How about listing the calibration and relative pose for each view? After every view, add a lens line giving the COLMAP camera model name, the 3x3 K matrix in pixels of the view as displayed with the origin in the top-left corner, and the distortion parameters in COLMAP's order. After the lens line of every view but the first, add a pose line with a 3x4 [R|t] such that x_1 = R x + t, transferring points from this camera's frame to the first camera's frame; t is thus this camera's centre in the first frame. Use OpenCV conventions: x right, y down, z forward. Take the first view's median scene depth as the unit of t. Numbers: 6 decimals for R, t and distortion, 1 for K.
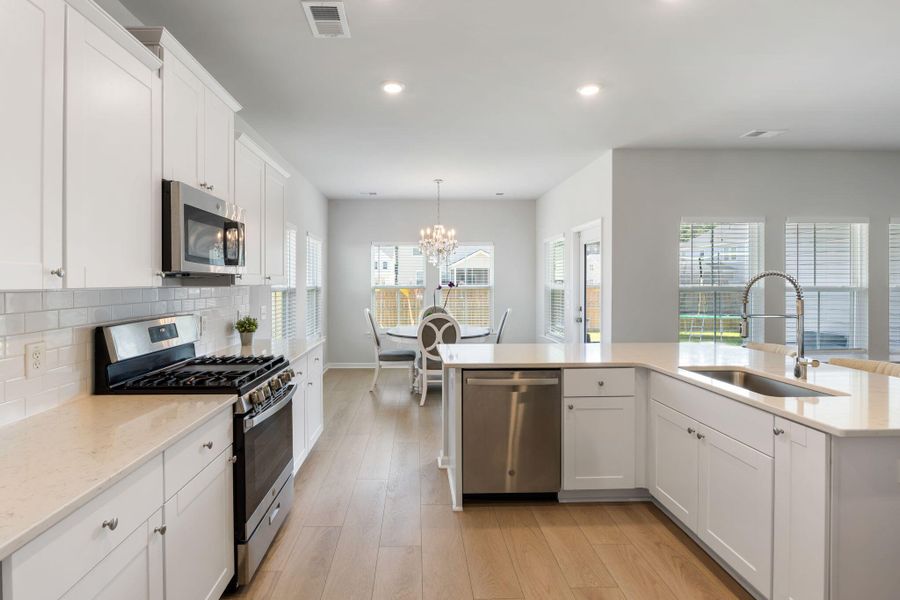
lens RADIAL K [[432.0, 0, 423.1], [0, 432.0, 286.8], [0, 0, 1]] dist [-0.006498, 0.000224]
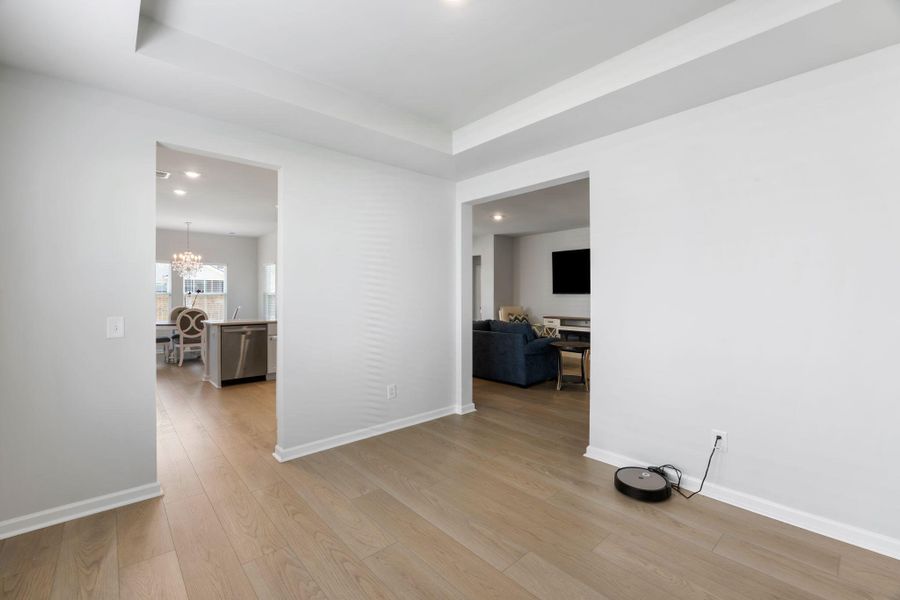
lens RADIAL K [[376.3, 0, 445.6], [0, 376.3, 294.6], [0, 0, 1]] dist [-0.013535, 0.000062]
pose [[0.754874, 0.002622, 0.655864, -0.191429], [0.004081, 0.999954, -0.008695, 0.028764], [-0.655857, 0.009240, 0.754829, -0.782111]]
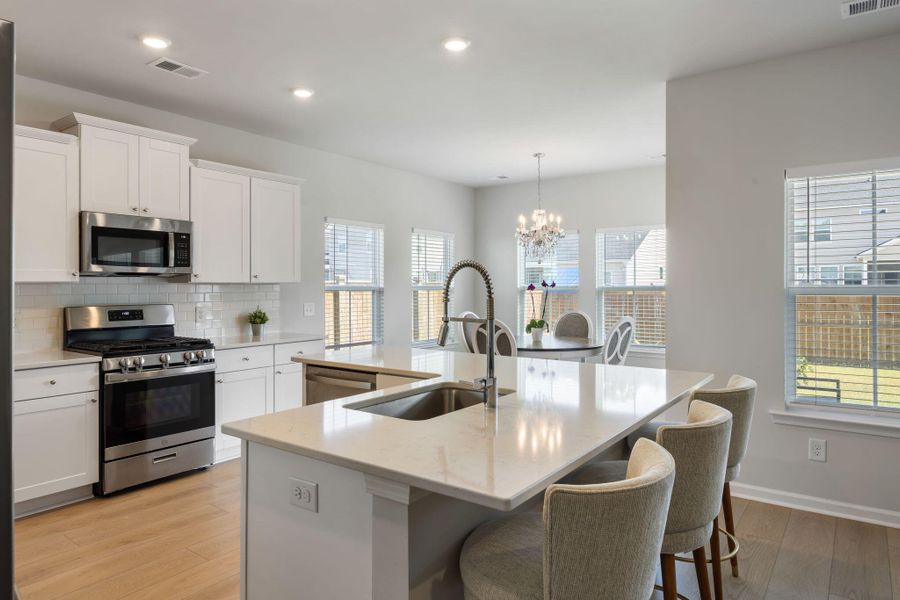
lens RADIAL K [[553.6, 0, 444.9], [0, 553.6, 291.1], [0, 0, 1]] dist [-0.018843, -0.000699]
pose [[0.794837, 0.005629, -0.606796, 0.694596], [-0.006199, 0.999980, 0.001155, 0.009769], [0.606791, 0.002844, 0.794856, 0.106316]]
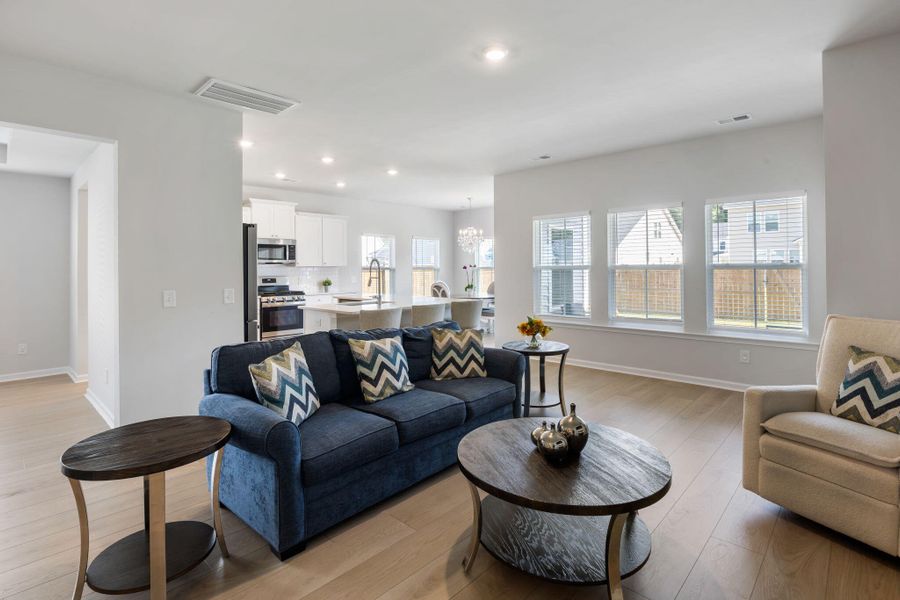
lens RADIAL K [[432.0, 0, 441.3], [0, 432.0, 268.7], [0, 0, 1]] dist [-0.006498, 0.000224]
pose [[0.710025, -0.004120, -0.704164, 1.392997], [0.000916, 0.999987, -0.004926, 0.016834], [0.704175, 0.002853, 0.710020, -0.216203]]
